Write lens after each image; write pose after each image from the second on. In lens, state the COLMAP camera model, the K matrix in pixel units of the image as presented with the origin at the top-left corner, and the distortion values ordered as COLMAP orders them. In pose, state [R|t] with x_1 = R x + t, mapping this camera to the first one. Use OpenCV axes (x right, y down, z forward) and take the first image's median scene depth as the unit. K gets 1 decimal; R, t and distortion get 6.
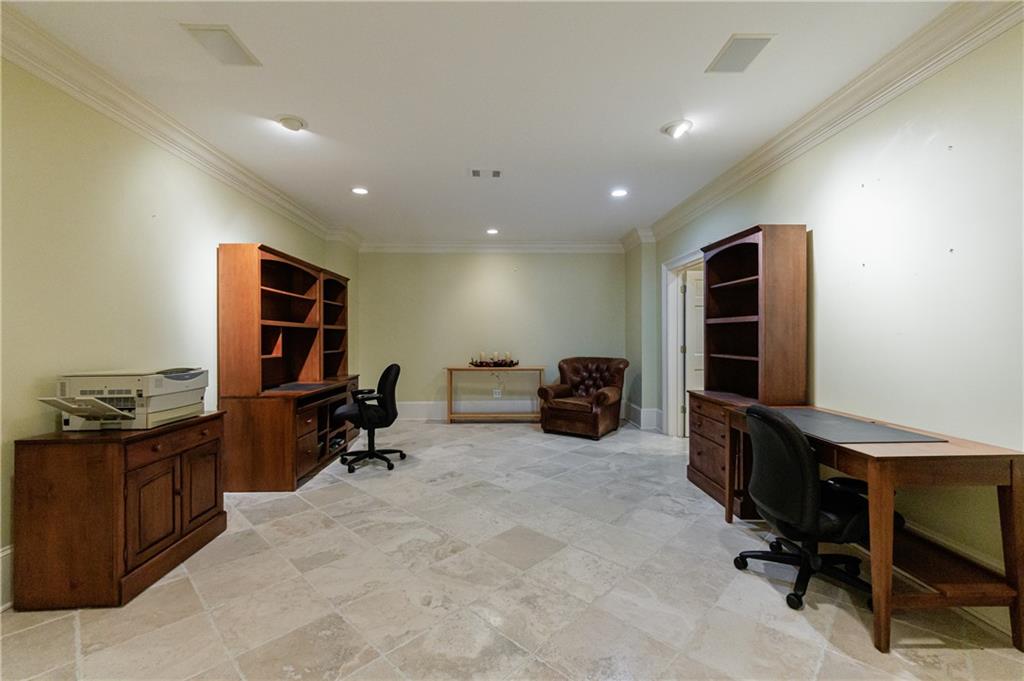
lens RADIAL K [[430.2, 0, 510.5], [0, 430.2, 337.8], [0, 0, 1]] dist [-0.002725, -0.000331]
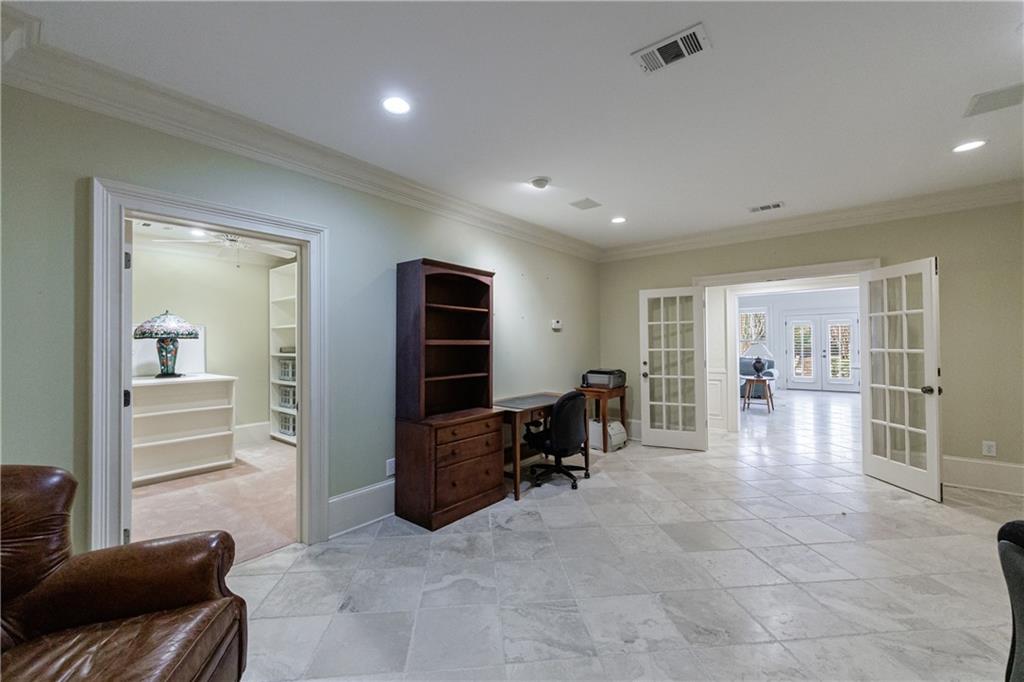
lens RADIAL K [[406.4, 0, 513.6], [0, 406.4, 339.7], [0, 0, 1]] dist [0.001342, -0.000469]
pose [[-0.752686, 0.015160, 0.658205, -0.272439], [0.011095, 0.999885, -0.010343, -0.038650], [-0.658286, -0.000482, -0.752767, 1.765530]]
